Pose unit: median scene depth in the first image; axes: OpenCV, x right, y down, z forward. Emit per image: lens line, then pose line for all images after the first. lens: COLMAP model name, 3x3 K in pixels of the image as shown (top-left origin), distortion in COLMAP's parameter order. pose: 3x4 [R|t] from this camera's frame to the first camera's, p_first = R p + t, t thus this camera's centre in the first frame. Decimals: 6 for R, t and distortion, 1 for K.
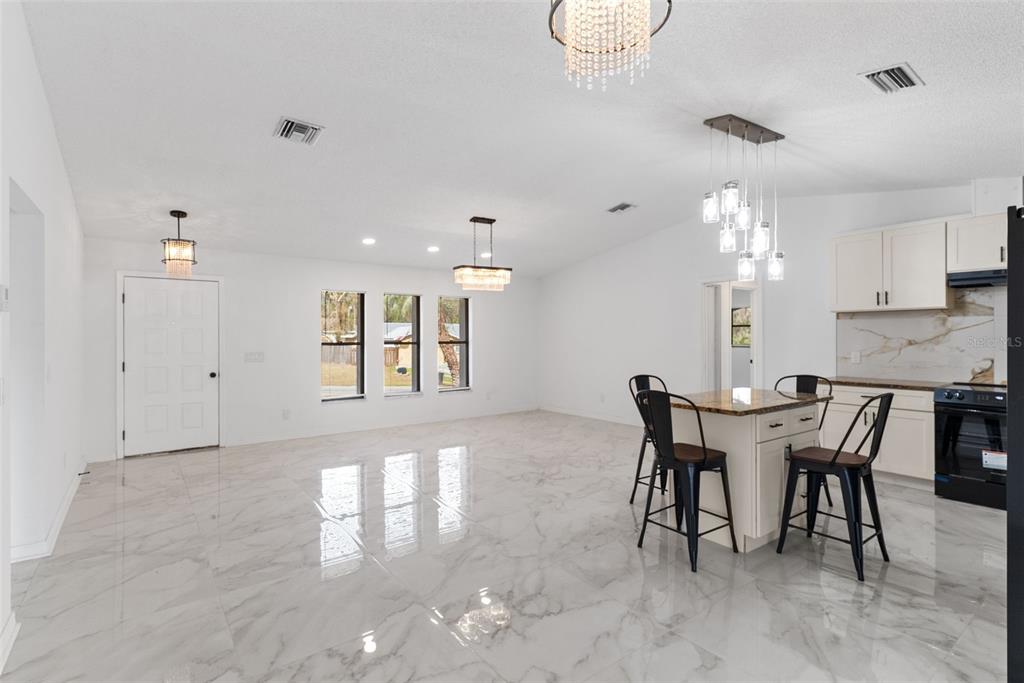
lens RADIAL K [[482.5, 0, 509.9], [0, 482.5, 333.7], [0, 0, 1]] dist [-0.018850, -0.000160]
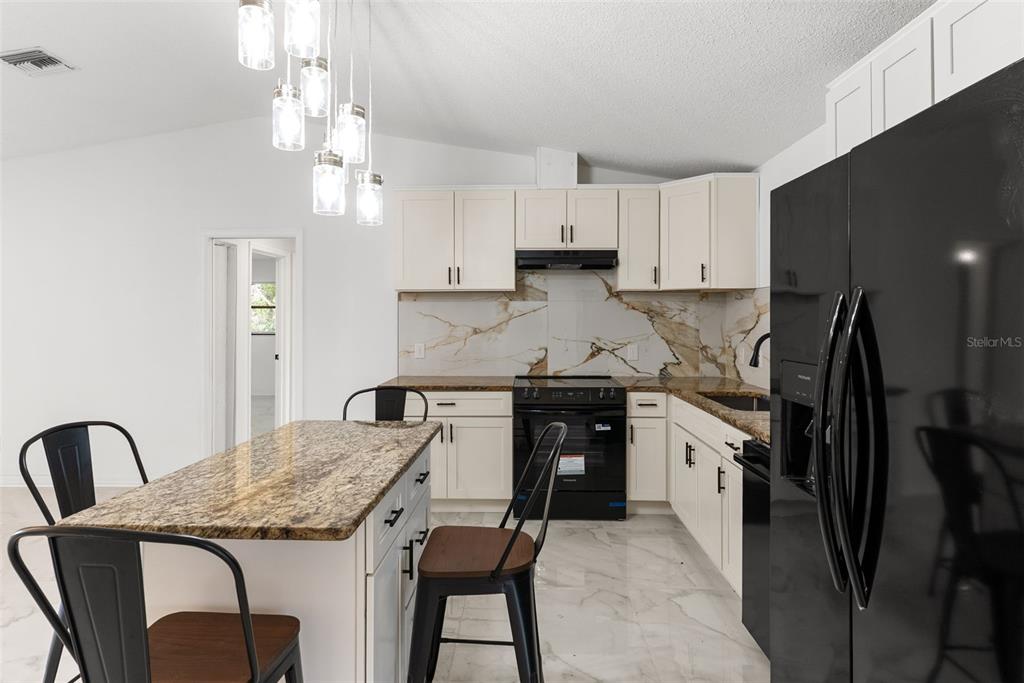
lens RADIAL K [[557.5, 0, 506.2], [0, 557.5, 315.3], [0, 0, 1]] dist [0.005688, 0.001167]
pose [[0.629636, 0.005379, 0.776871, 0.126433], [-0.004926, 0.999984, -0.002932, -0.006585], [-0.776874, -0.001980, 0.629653, 0.374391]]
